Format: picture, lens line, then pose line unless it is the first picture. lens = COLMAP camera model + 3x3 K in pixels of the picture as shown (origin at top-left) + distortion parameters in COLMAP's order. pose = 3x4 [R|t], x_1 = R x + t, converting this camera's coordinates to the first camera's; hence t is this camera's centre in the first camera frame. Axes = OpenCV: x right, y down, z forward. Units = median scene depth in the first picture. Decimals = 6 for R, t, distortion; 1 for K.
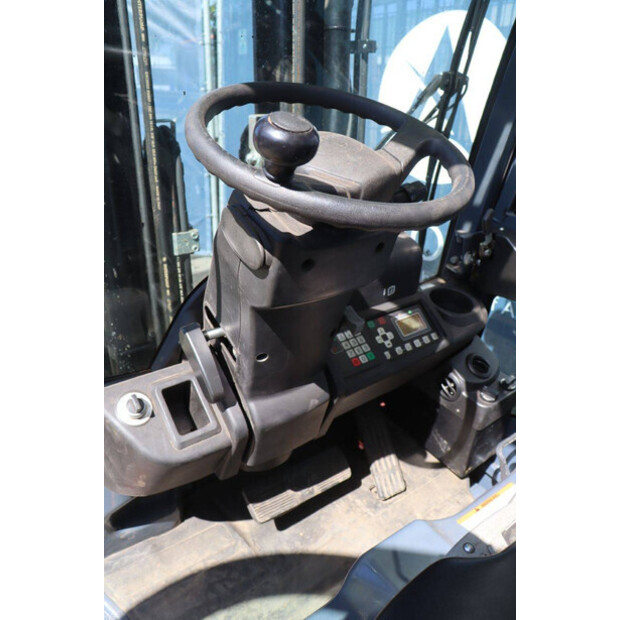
lens RADIAL K [[527.8, 0, 310.0], [0, 527.8, 310.0], [0, 0, 1]] dist [-0.100589, 0.007162]
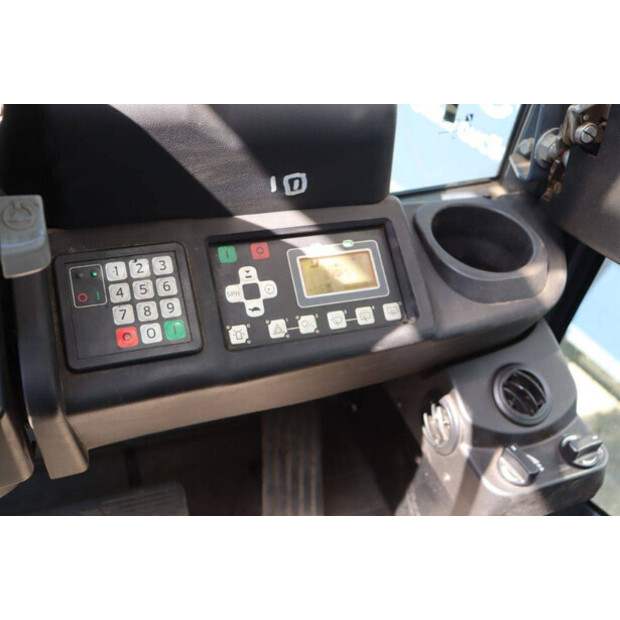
lens RADIAL K [[654.5, 0, 310.0], [0, 654.5, 310.0], [0, 0, 1]] dist [-0.068556, 0.008545]
pose [[0.949507, 0.207049, -0.235728, 0.301141], [-0.168413, 0.970263, 0.173858, -0.031367], [0.264715, -0.125380, 0.956141, 0.487116]]
